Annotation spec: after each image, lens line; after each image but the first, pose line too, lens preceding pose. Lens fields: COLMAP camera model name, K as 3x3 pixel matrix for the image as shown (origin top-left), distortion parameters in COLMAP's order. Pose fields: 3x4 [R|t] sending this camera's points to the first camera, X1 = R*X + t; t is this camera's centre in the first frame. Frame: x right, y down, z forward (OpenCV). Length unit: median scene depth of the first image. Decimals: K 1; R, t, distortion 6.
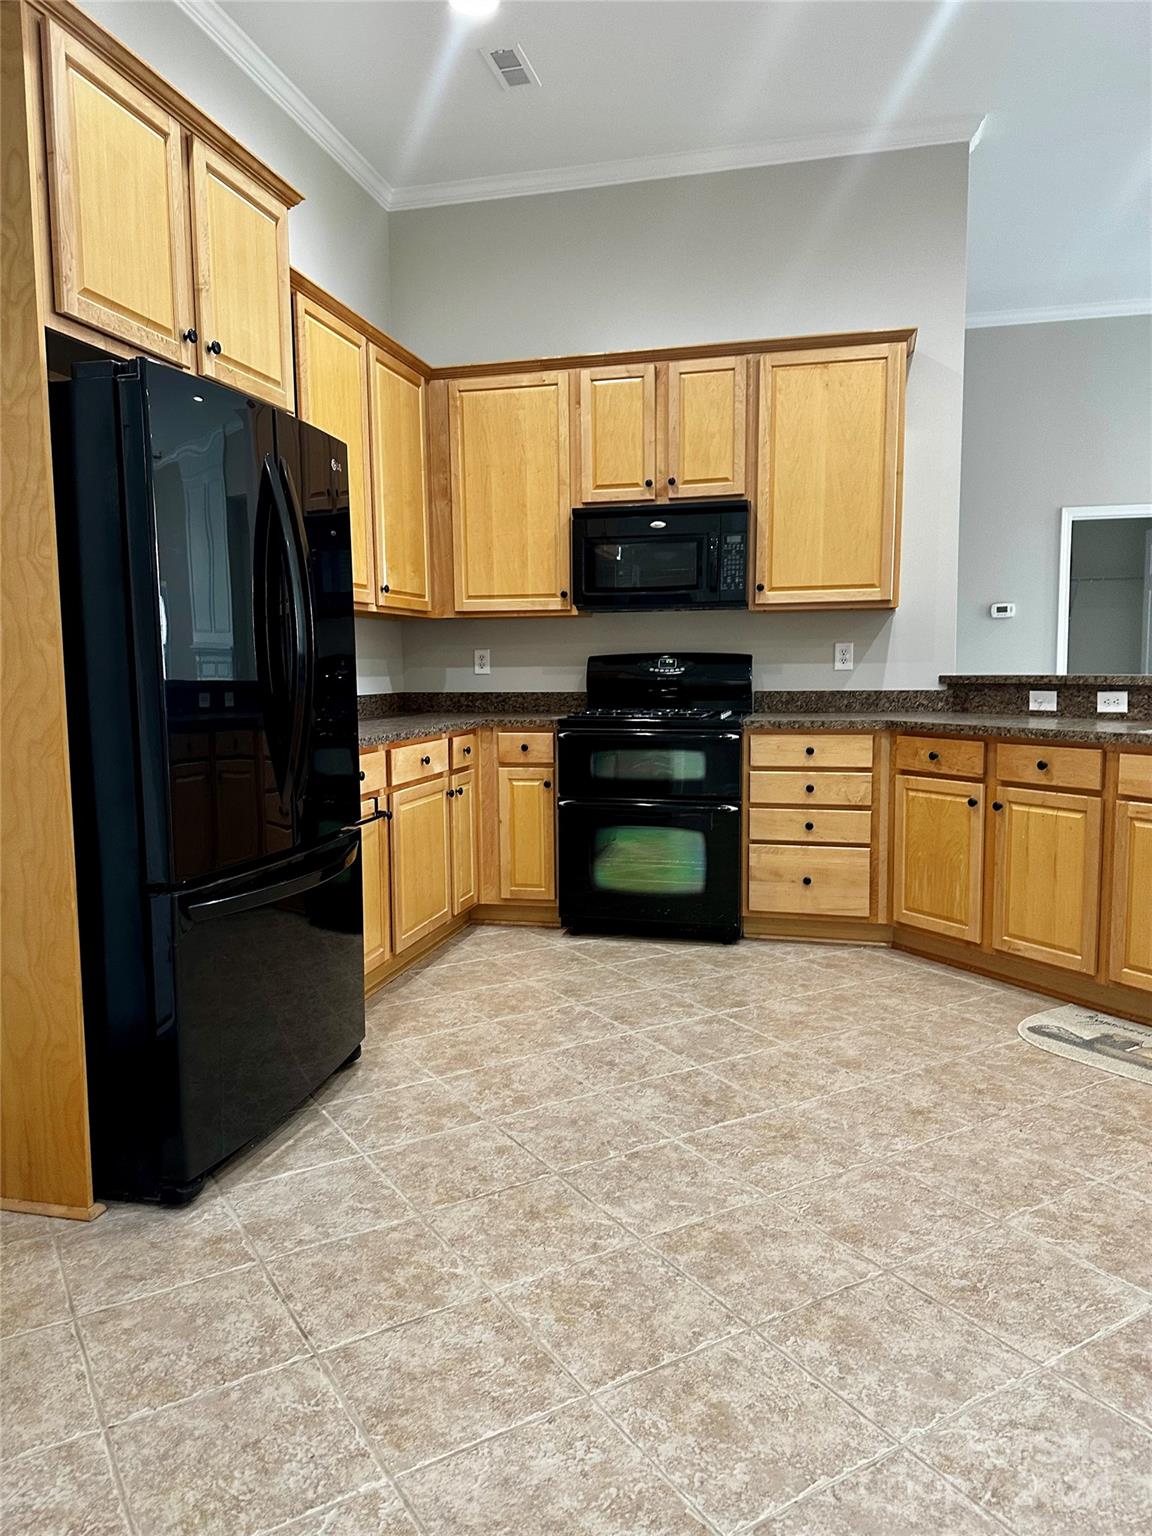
lens RADIAL K [[1074.9, 0, 565.0], [0, 1074.9, 775.8], [0, 0, 1]] dist [0.061679, -0.079009]
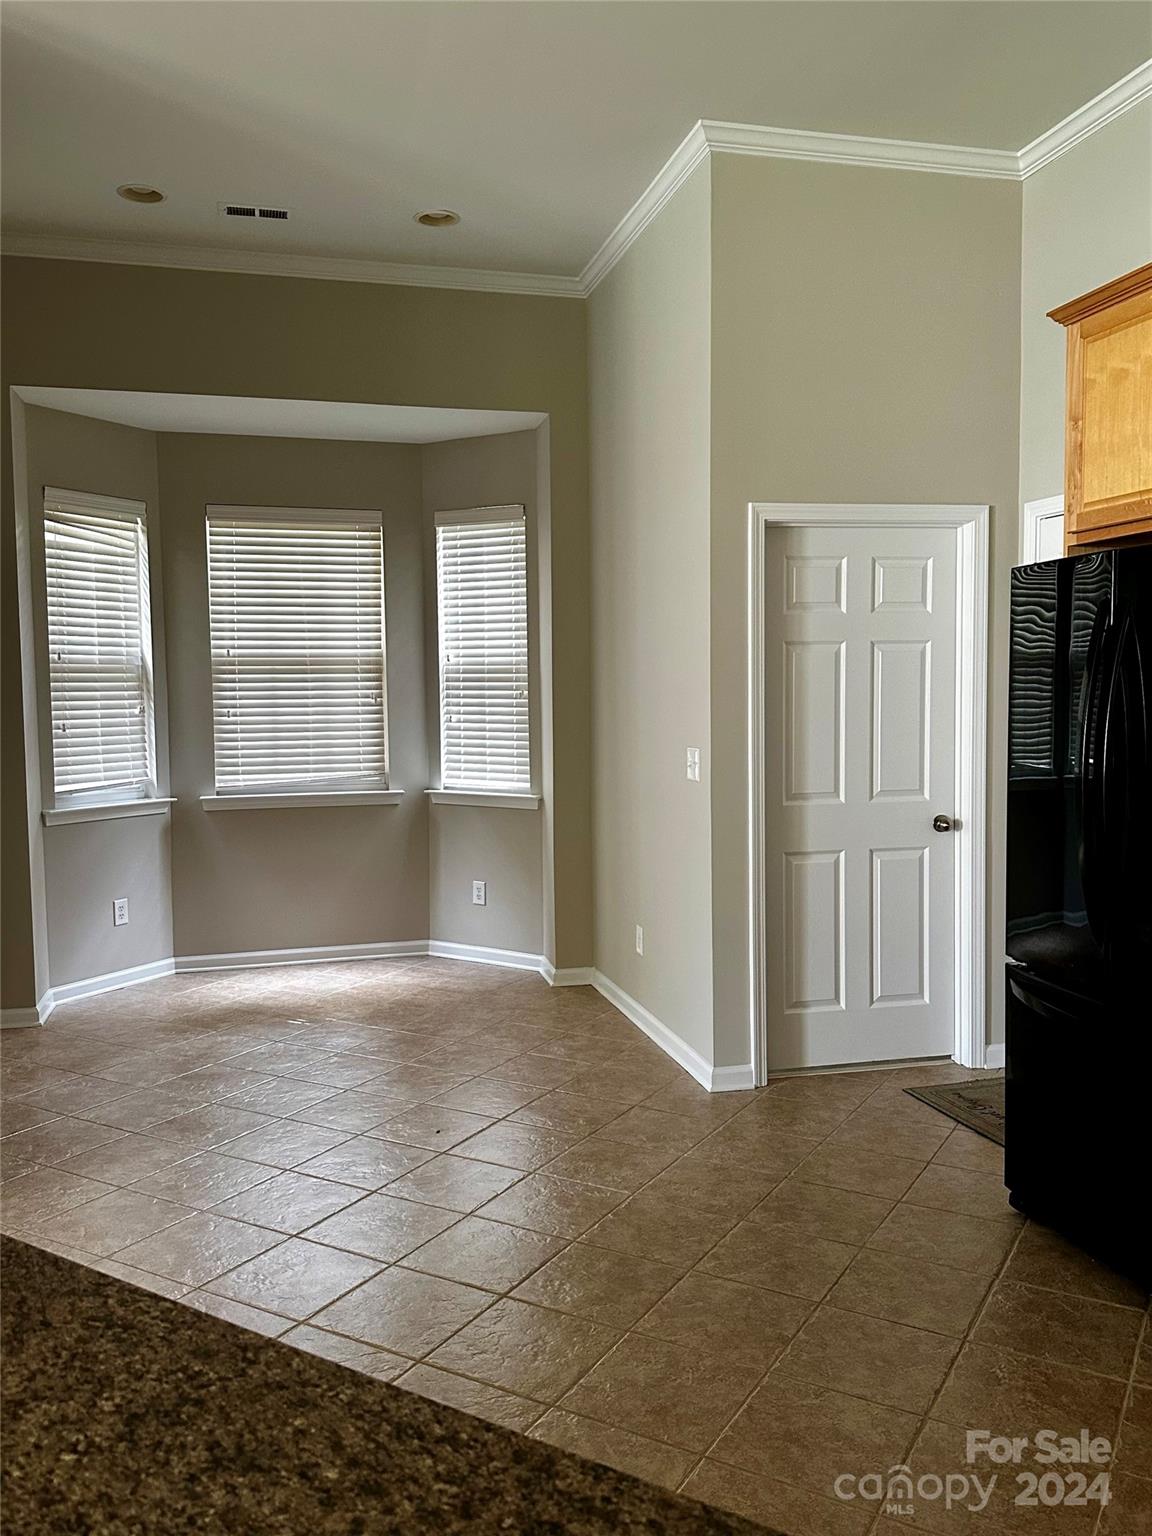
lens RADIAL K [[1224.4, 0, 580.4], [0, 1224.4, 767.3], [0, 0, 1]] dist [0.046316, -0.000629]
pose [[-0.873197, 0.047400, -0.485058, 0.470467], [-0.036586, 0.986076, 0.162221, -0.202651], [0.485993, 0.159398, -0.859304, 1.158638]]
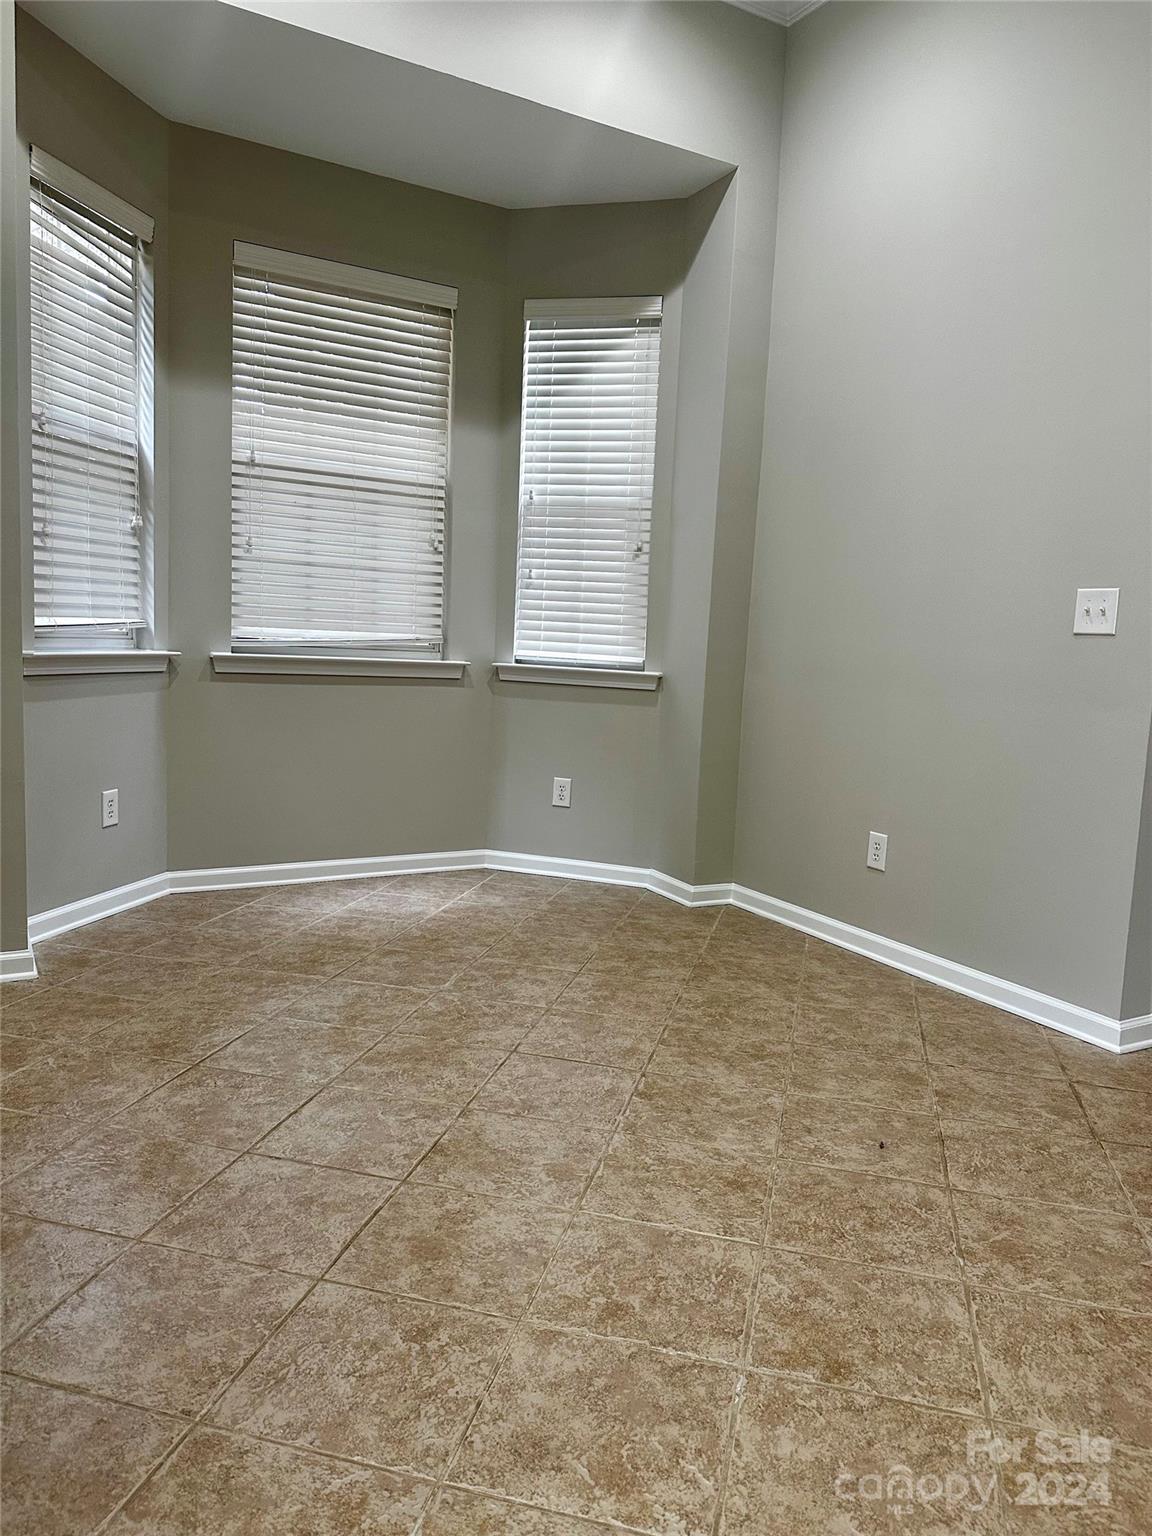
lens RADIAL K [[1074.9, 0, 576.0], [0, 1074.9, 770.3], [0, 0, 1]] dist [0.061679, -0.079009]
pose [[-0.713669, 0.059470, -0.697954, 0.604887], [-0.119284, 0.971519, 0.204750, -0.024326], [0.690252, 0.229378, -0.686249, 0.497540]]
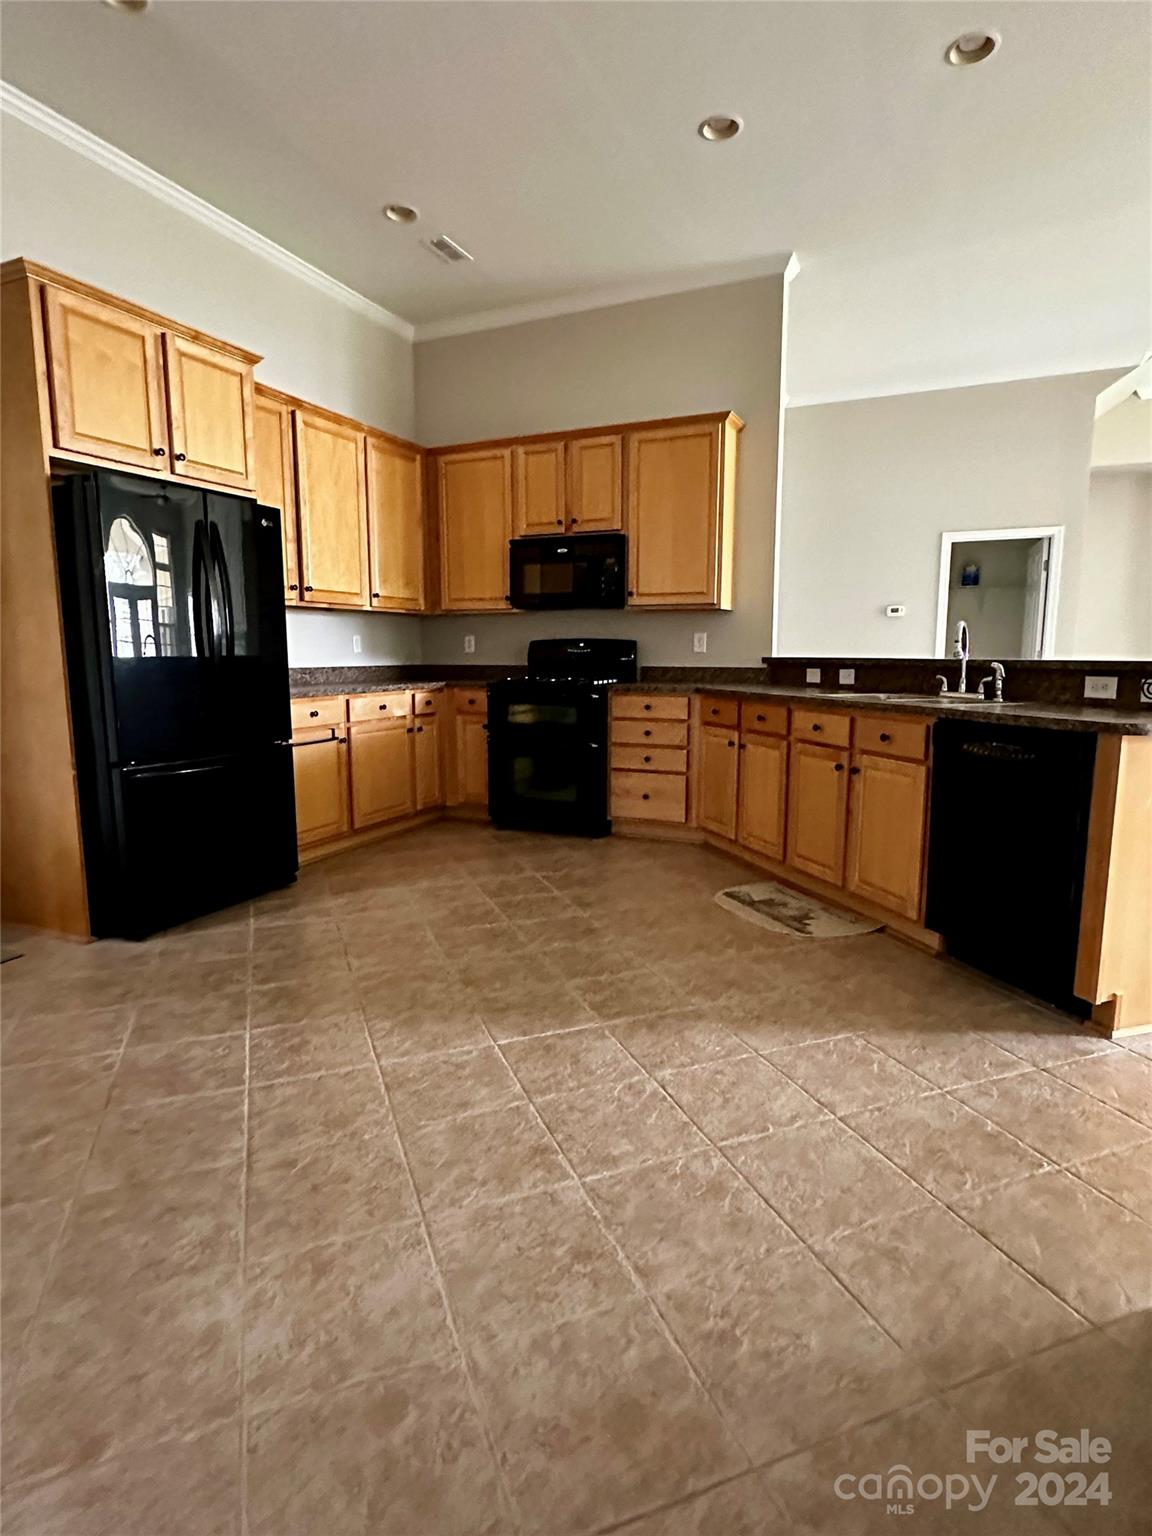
lens RADIAL K [[826.3, 0, 572.0], [0, 826.3, 767.2], [0, 0, 1]] dist [-0.002158, 0.002232]
pose [[0.983528, 0.034007, -0.177527, 0.361715], [-0.027760, 0.998909, 0.037558, 0.020617], [0.178611, -0.032011, 0.983399, -0.128321]]
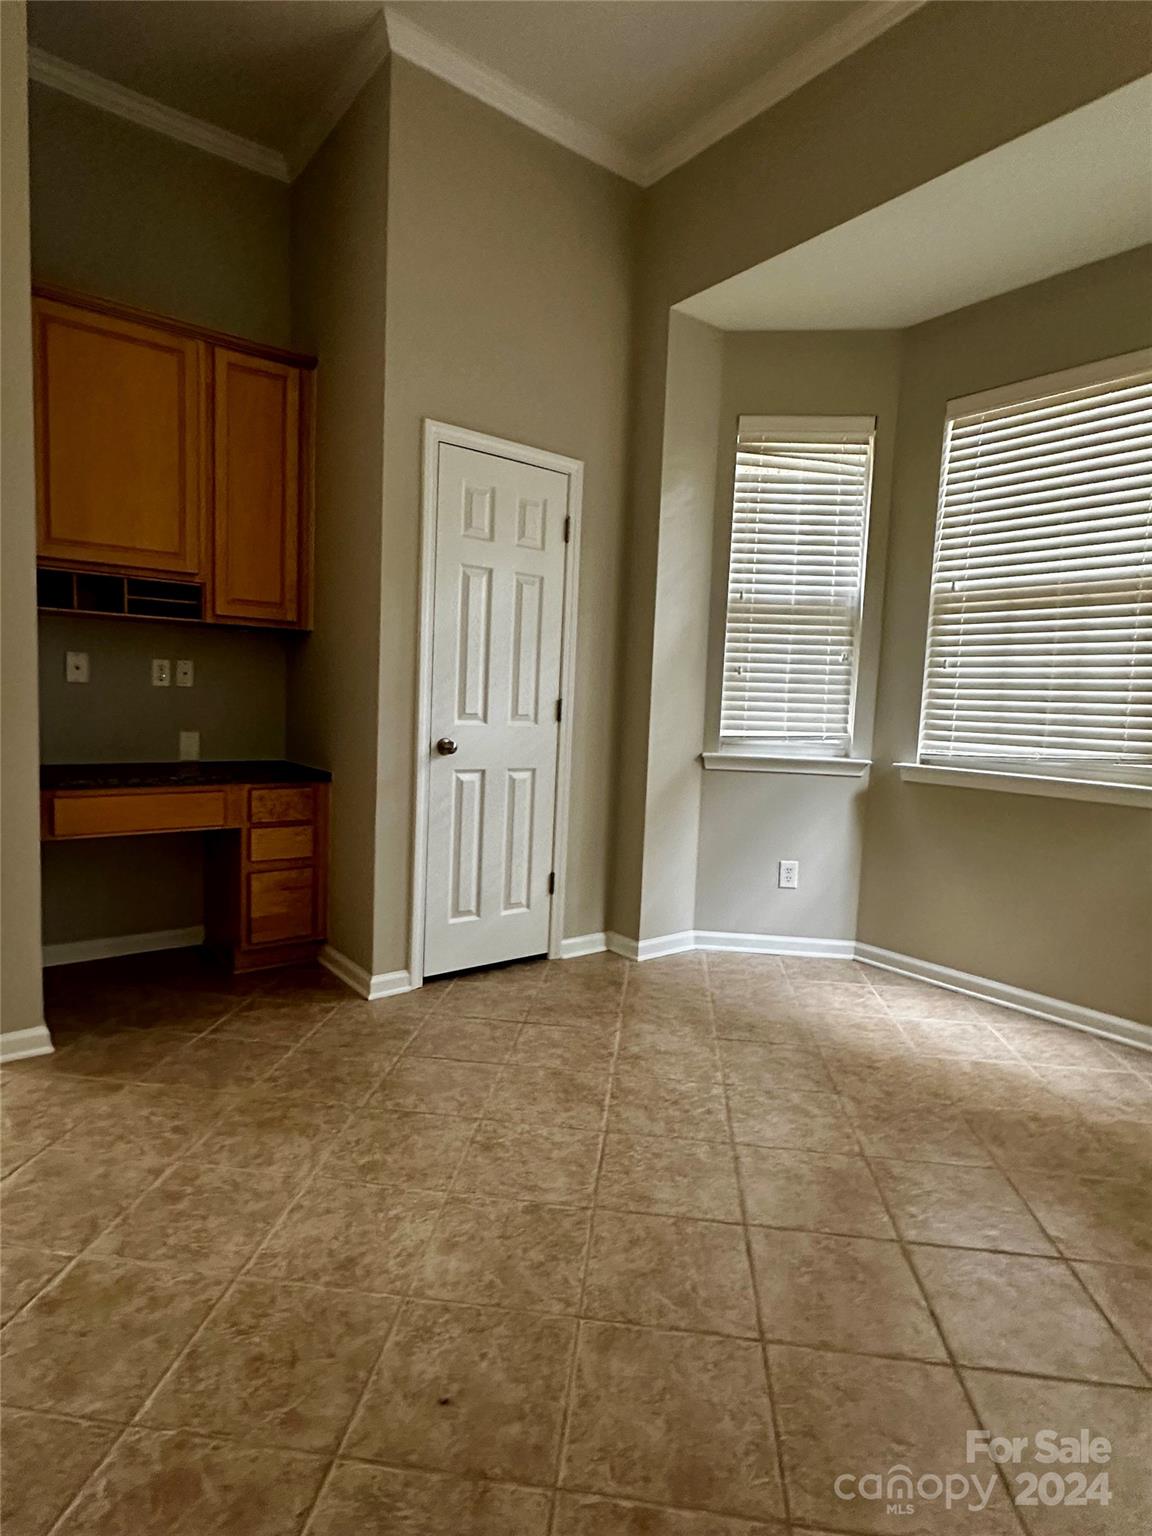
lens RADIAL K [[826.3, 0, 566.9], [0, 826.3, 766.4], [0, 0, 1]] dist [-0.002158, 0.002232]
pose [[-0.790489, -0.077686, 0.607529, -0.145116], [0.034135, 0.984794, 0.170341, -0.045179], [-0.611524, 0.155391, -0.775817, 0.451457]]
